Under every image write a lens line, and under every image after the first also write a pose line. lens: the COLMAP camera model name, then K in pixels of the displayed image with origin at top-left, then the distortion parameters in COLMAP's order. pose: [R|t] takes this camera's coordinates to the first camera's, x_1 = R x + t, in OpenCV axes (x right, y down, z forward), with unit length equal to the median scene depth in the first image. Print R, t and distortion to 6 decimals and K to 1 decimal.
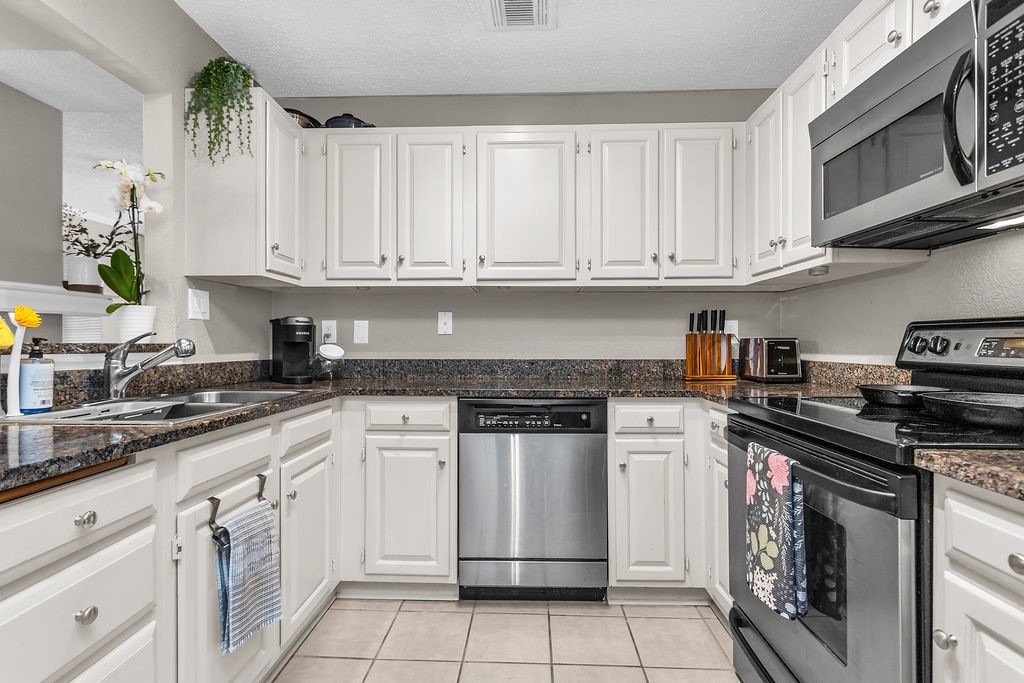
lens RADIAL K [[496.9, 0, 511.8], [0, 496.9, 343.3], [0, 0, 1]] dist [-0.000904, 0.003211]
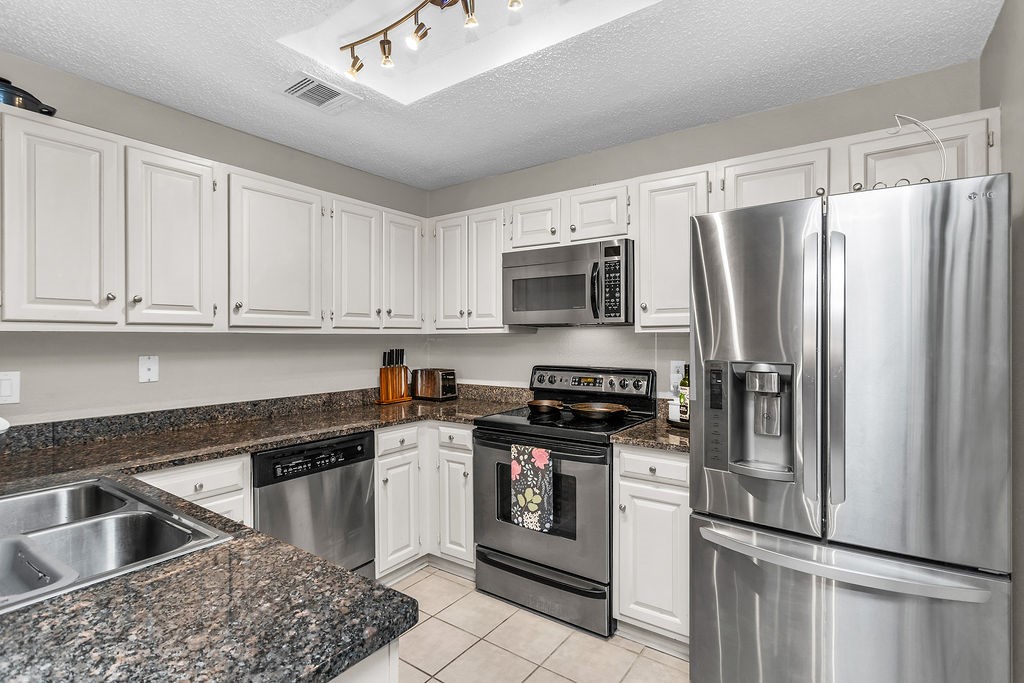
lens RADIAL K [[496.9, 0, 514.8], [0, 496.9, 339.4], [0, 0, 1]] dist [-0.000904, 0.003211]
pose [[0.545103, -0.005849, 0.838349, -0.661844], [0.003066, 0.999983, 0.004983, -0.122070], [-0.838363, -0.000146, 0.545112, 0.023006]]
